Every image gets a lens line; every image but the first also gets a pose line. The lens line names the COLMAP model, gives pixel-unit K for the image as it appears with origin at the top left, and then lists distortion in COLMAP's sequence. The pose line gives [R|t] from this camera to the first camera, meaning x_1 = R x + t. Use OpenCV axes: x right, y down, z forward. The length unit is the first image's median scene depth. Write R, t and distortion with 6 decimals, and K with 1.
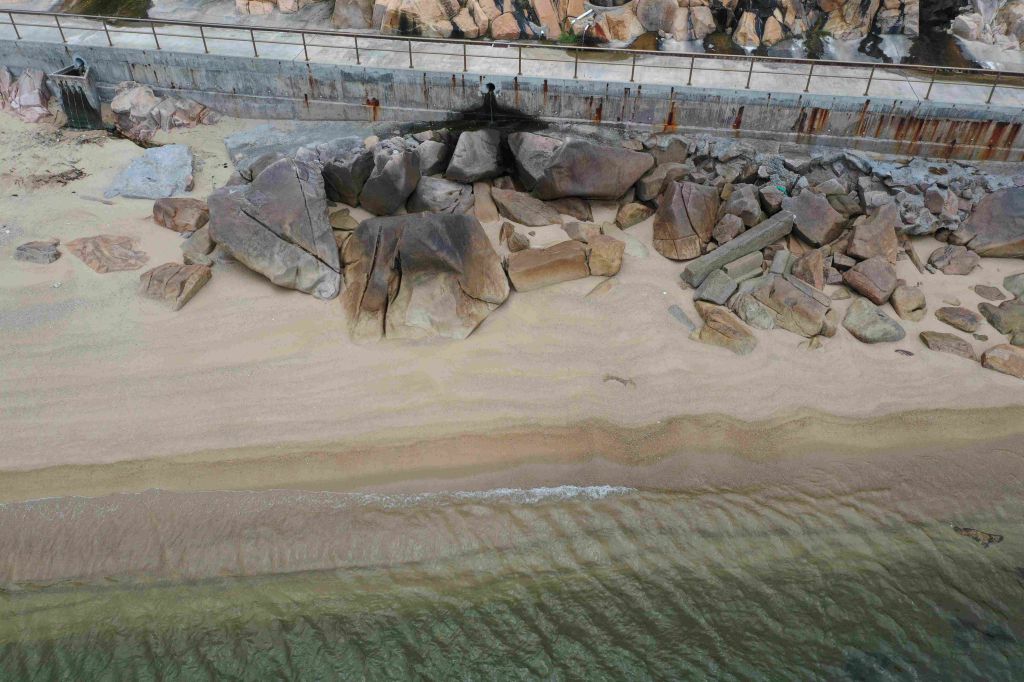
lens RADIAL K [[799.3, 0, 510.7], [0, 799.3, 342.2], [0, 0, 1]] dist [-0.009896, -0.000951]
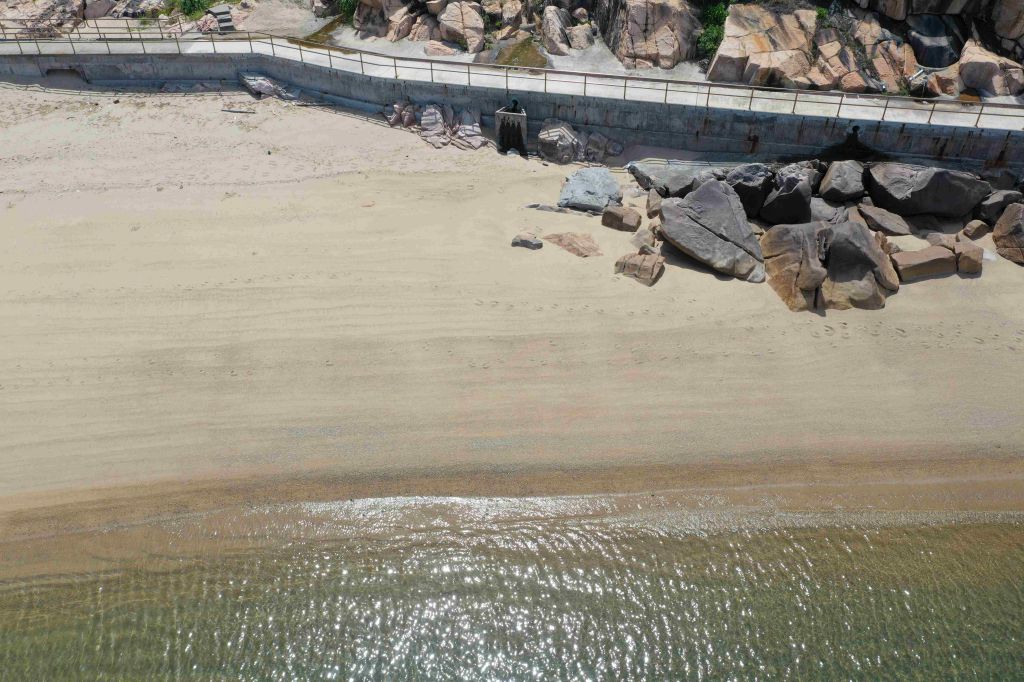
lens RADIAL K [[807.7, 0, 512.0], [0, 807.7, 341.0], [0, 0, 1]] dist [0.007715, 0.001091]
pose [[0.997465, 0.037340, -0.060573, -0.488144], [-0.040827, 0.997516, -0.057399, 0.120117], [0.058279, 0.059726, 0.996512, -0.313460]]
